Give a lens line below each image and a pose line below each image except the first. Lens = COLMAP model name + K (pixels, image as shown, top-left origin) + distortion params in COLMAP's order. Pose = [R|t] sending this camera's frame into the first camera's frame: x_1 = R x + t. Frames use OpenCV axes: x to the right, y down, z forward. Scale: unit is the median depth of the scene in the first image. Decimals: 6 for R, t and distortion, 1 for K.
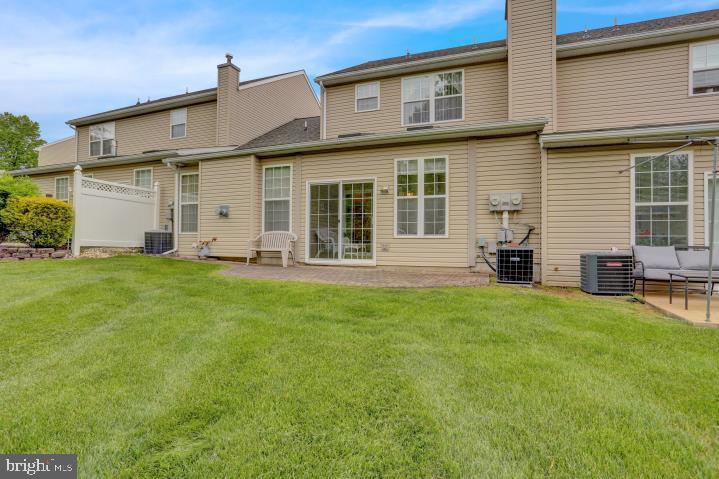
lens RADIAL K [[359.6, 0, 350.0], [0, 359.6, 241.3], [0, 0, 1]] dist [-0.067887, 0.029588]
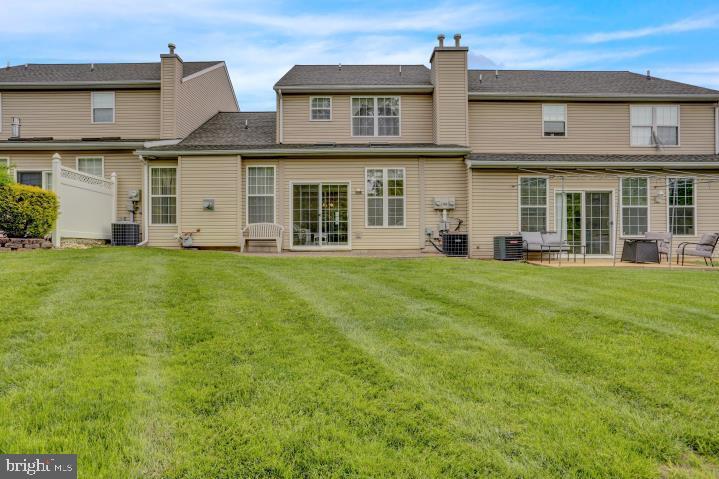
lens RADIAL K [[401.0, 0, 359.5], [0, 401.0, 239.5], [0, 0, 1]] dist [-0.040345, 0.000678]
pose [[0.931458, -0.008643, 0.363746, -0.433843], [0.009906, 0.999950, -0.001608, 0.034180], [-0.363714, 0.005102, 0.931497, -0.356243]]
